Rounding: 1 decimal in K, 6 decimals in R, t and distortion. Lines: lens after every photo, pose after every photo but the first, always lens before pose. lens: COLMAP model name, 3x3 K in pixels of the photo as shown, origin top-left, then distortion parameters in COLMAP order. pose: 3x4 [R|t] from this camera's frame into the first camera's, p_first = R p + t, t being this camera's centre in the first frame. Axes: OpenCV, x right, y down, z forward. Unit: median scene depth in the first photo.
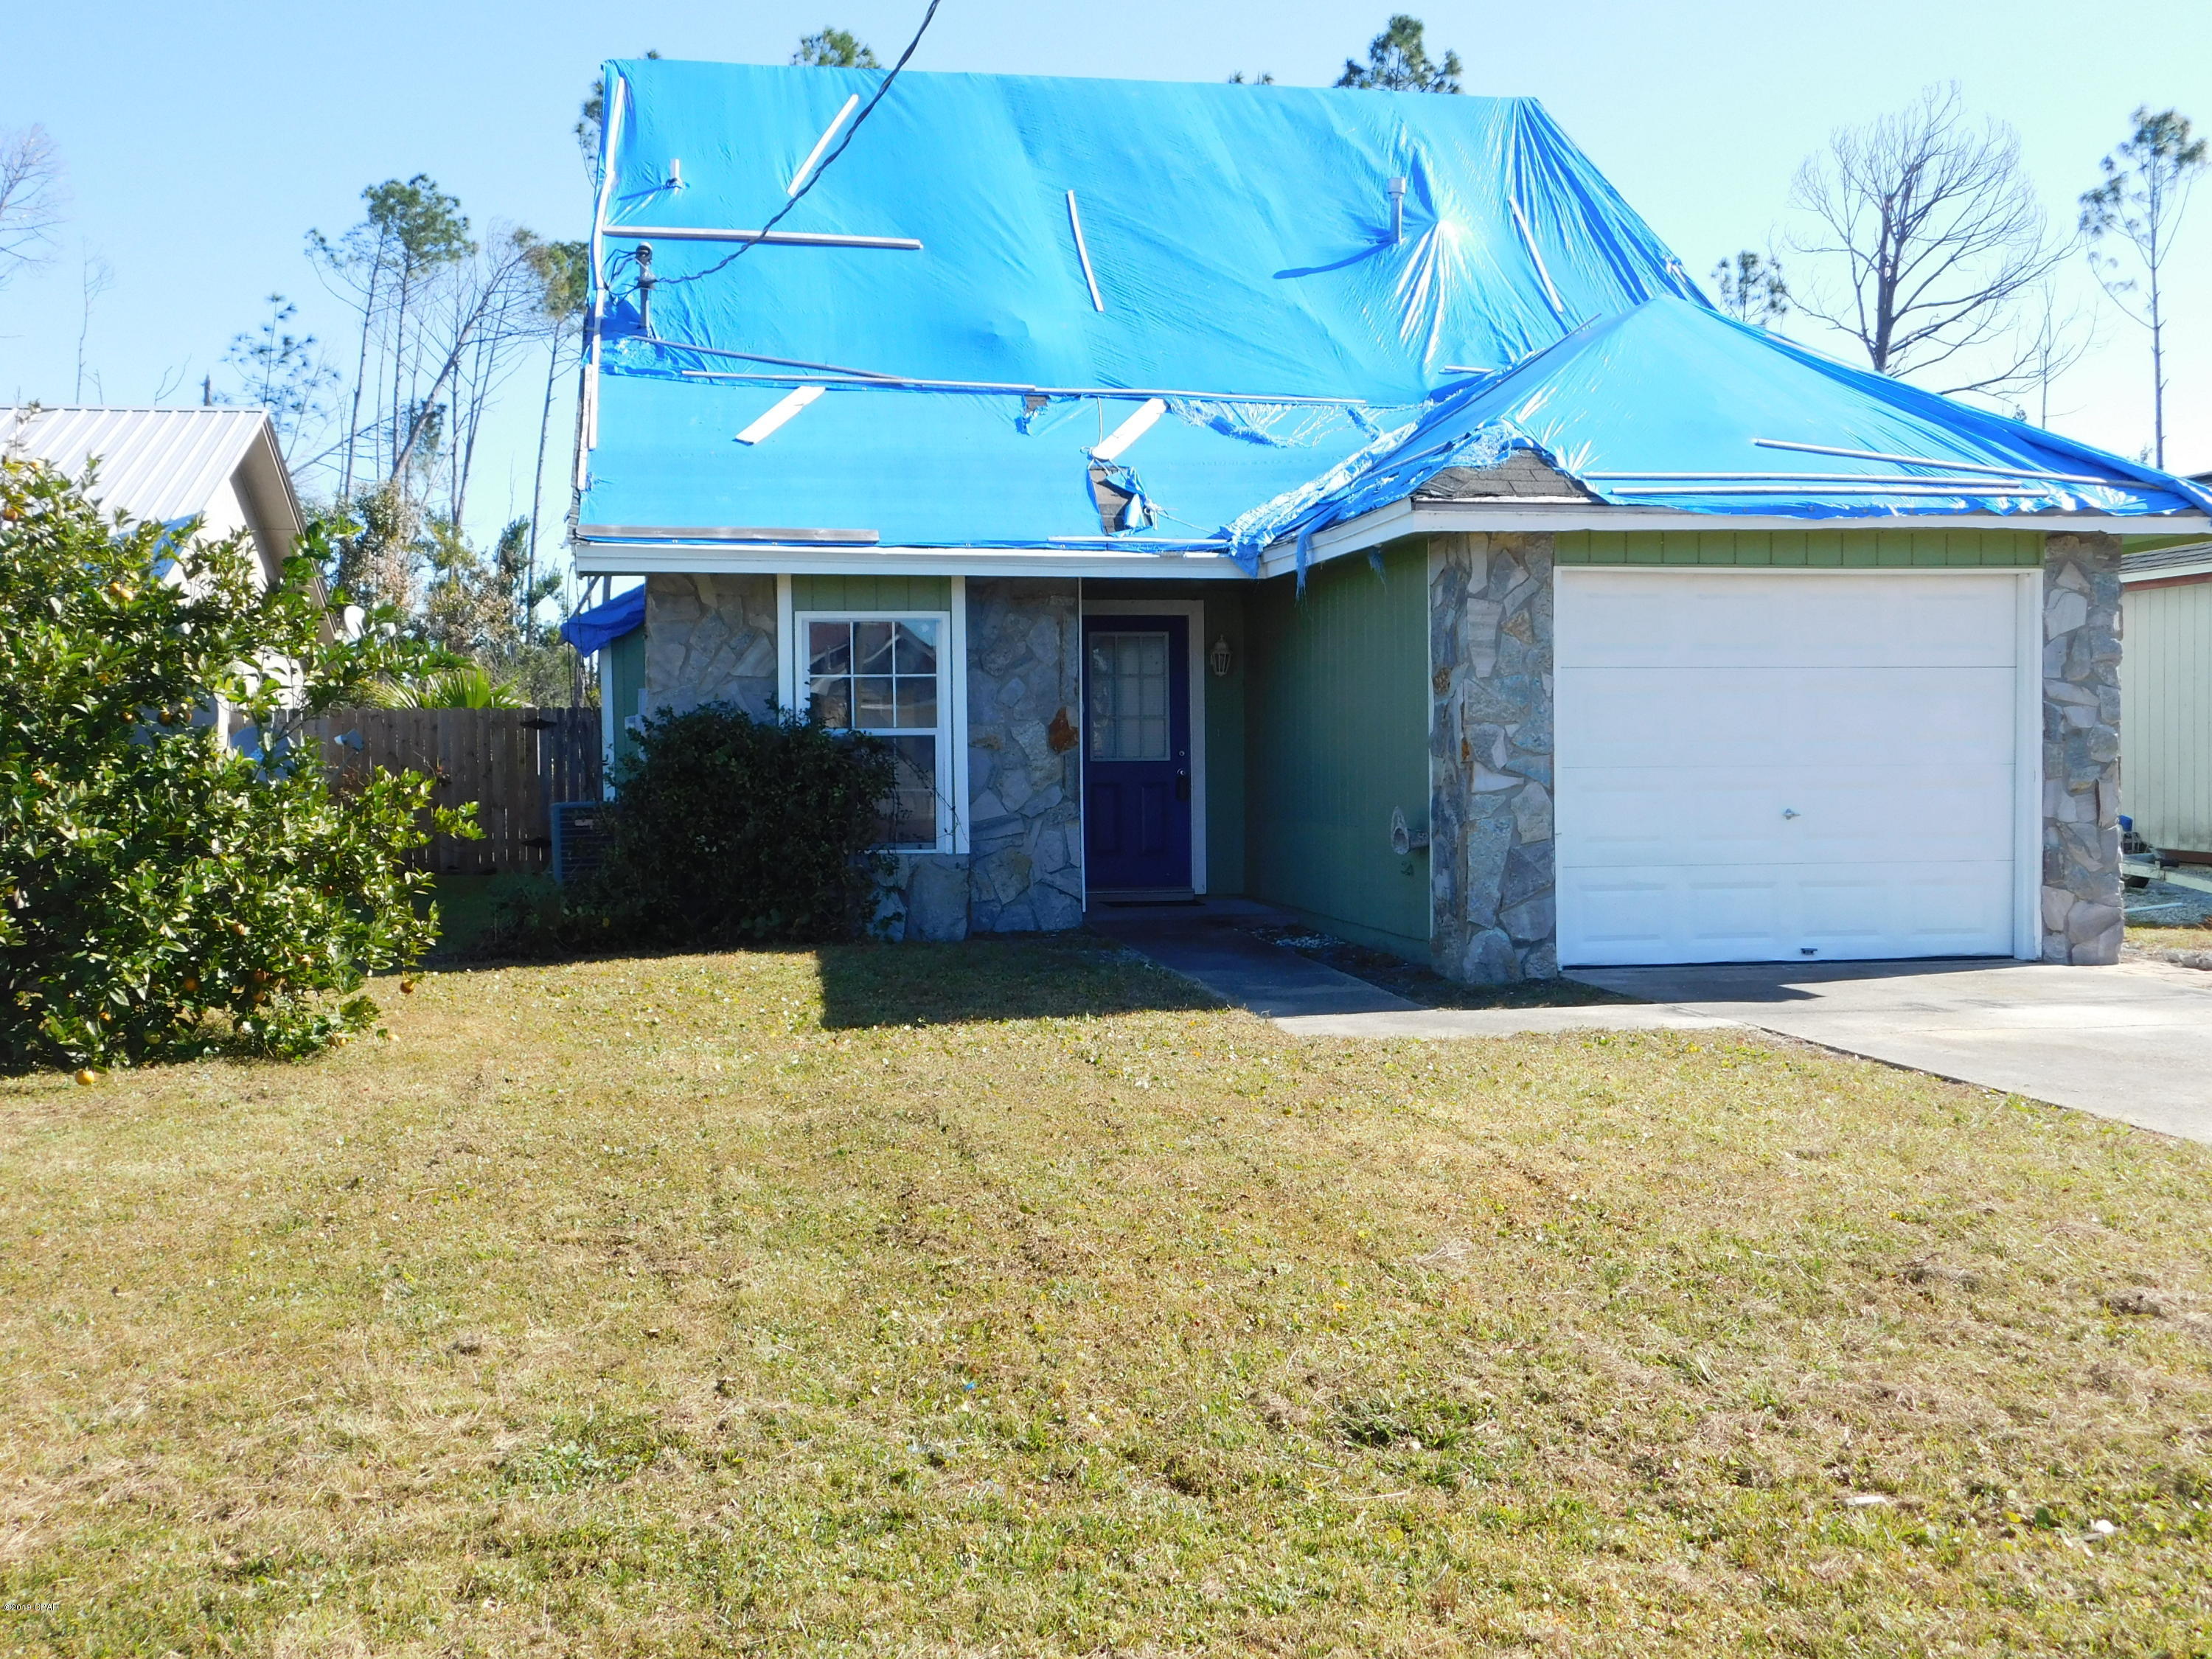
lens RADIAL K [[2349.2, 0, 1102.5], [0, 2349.2, 830.7], [0, 0, 1]] dist [-0.004129, 0.000000]
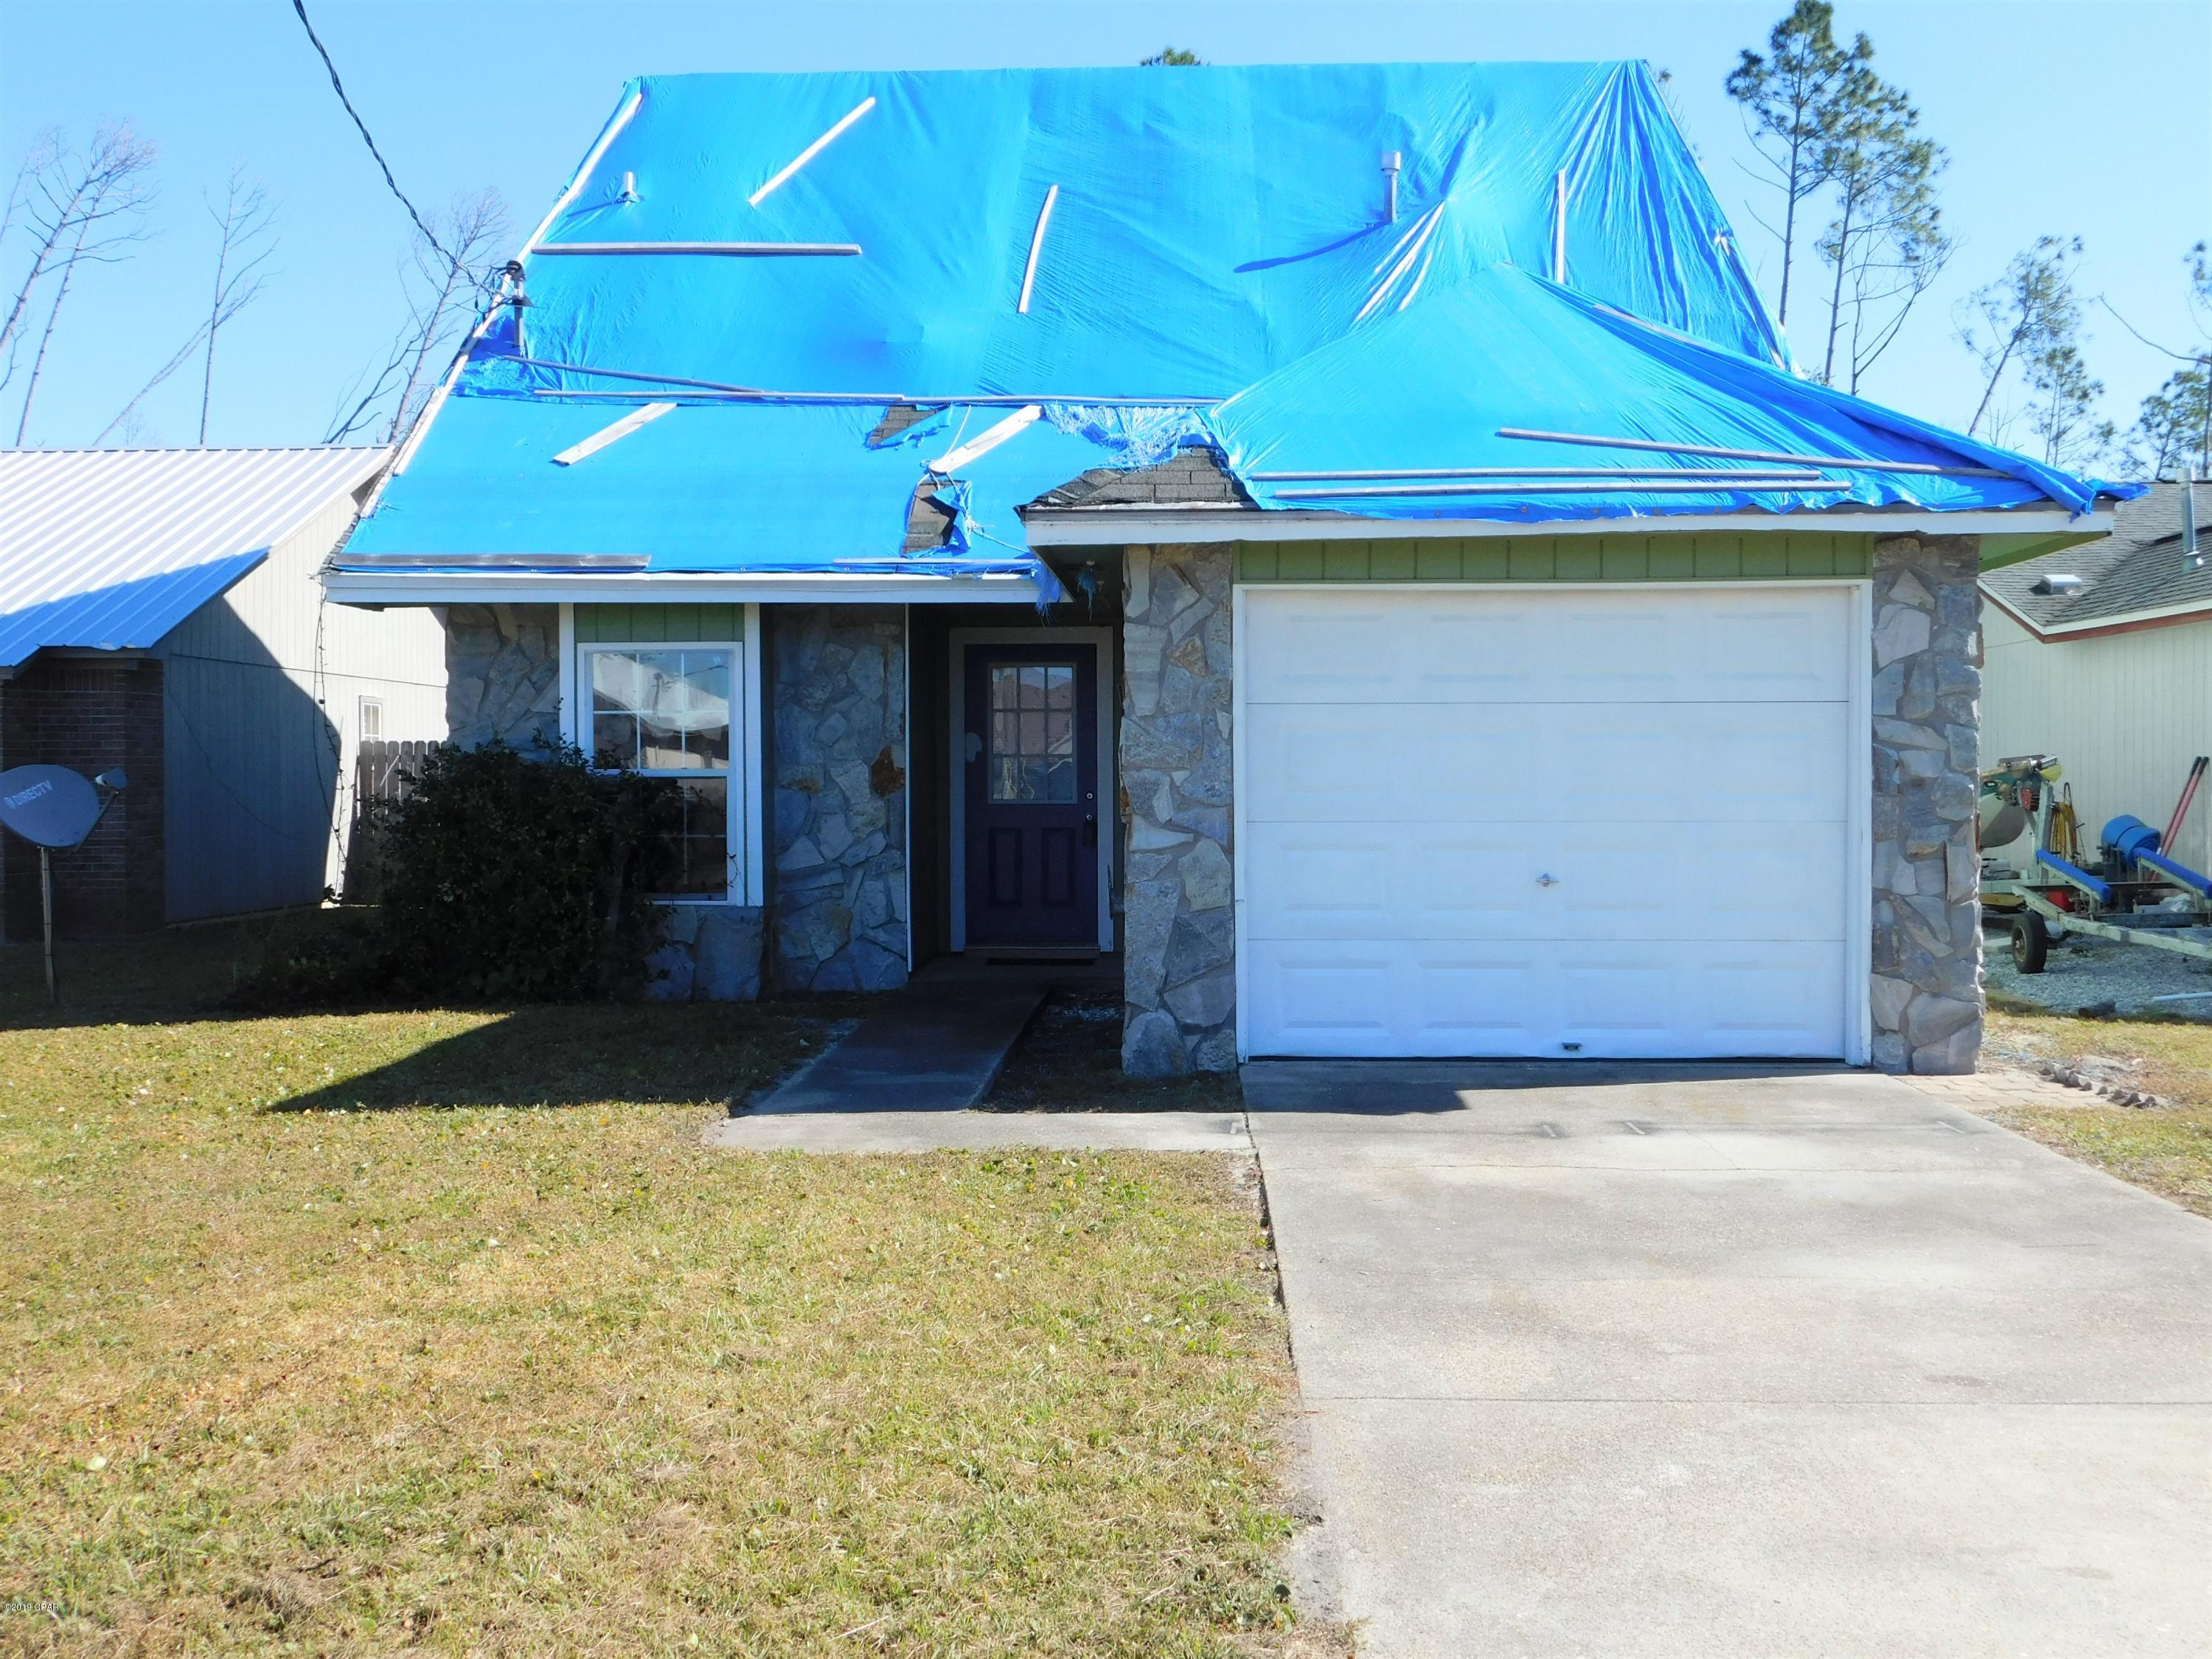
lens RADIAL K [[2349.2, 0, 1107.7], [0, 2349.2, 826.6], [0, 0, 1]] dist [-0.004129, 0.000000]
pose [[0.976219, 0.009485, -0.216579, 0.309979], [-0.012292, 0.999857, -0.011616, -0.013877], [0.216438, 0.014002, 0.976196, 0.154108]]
